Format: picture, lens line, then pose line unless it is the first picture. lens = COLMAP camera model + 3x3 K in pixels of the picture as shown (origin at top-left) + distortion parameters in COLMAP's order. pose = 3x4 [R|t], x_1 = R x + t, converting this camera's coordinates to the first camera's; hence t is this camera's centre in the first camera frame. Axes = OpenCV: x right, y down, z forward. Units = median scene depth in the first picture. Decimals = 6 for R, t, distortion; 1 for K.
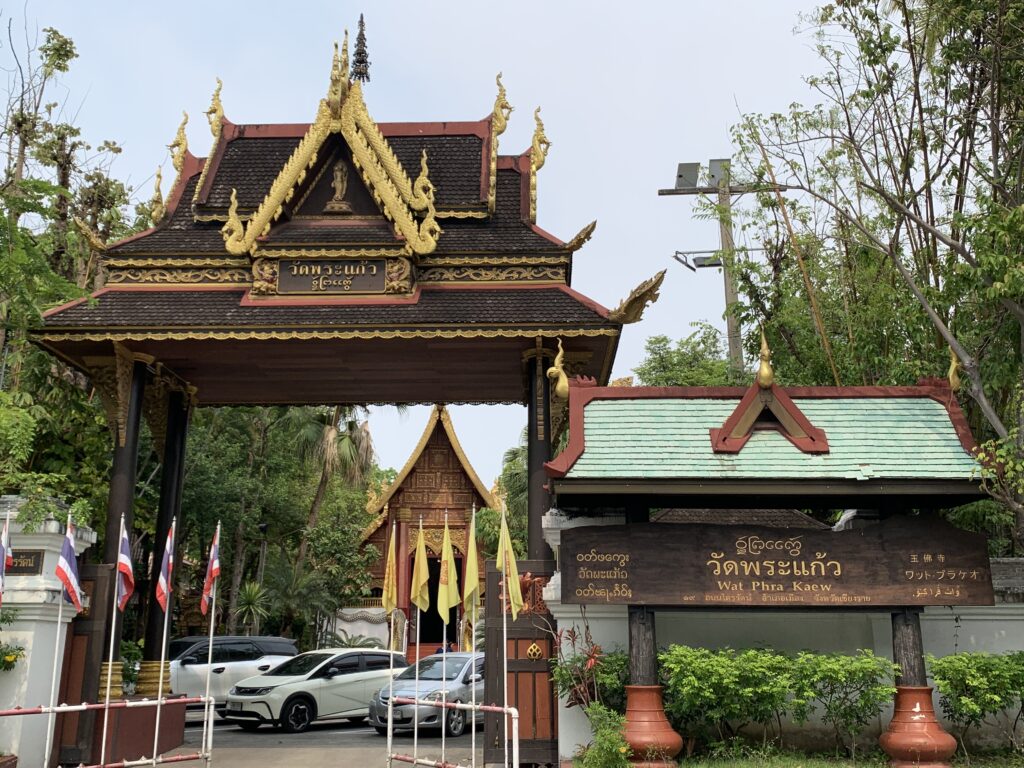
lens RADIAL K [[997.7, 0, 510.6], [0, 997.7, 385.7], [0, 0, 1]] dist [-0.005177, 0.000000]
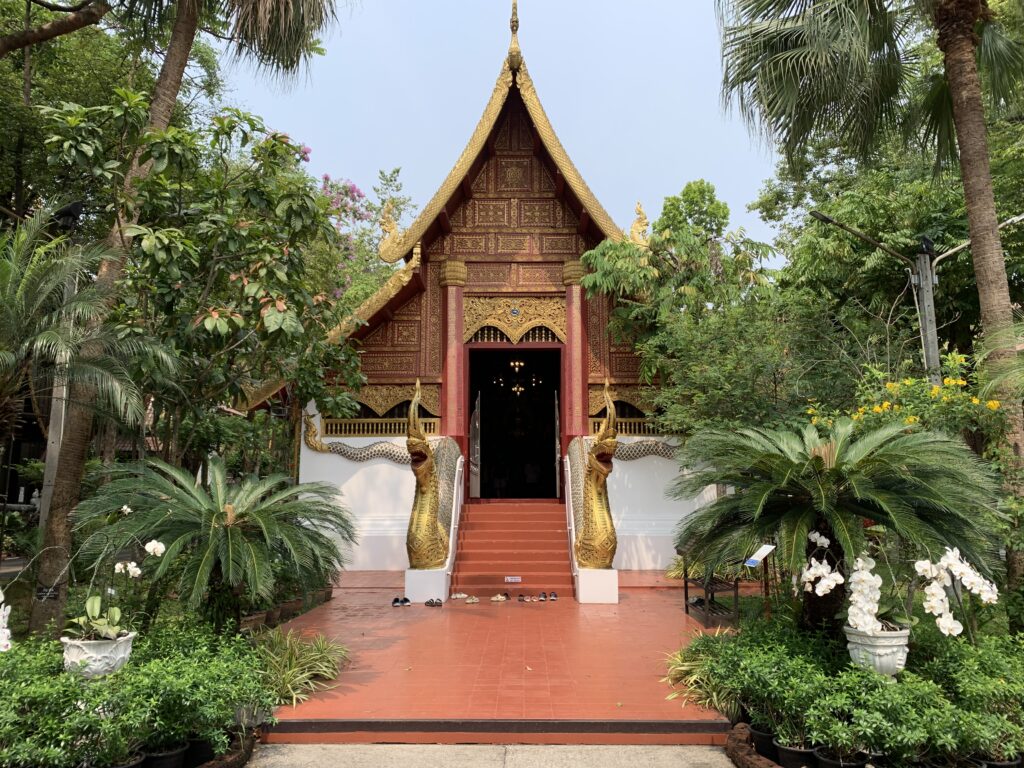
lens RADIAL K [[771.4, 0, 505.2], [0, 771.4, 387.8], [0, 0, 1]] dist [0.036547, -0.014524]
pose [[0.996750, -0.015219, -0.079108, -0.045917], [0.023303, 0.994481, 0.102292, 0.150575], [0.077114, -0.103803, 0.991604, 0.577220]]
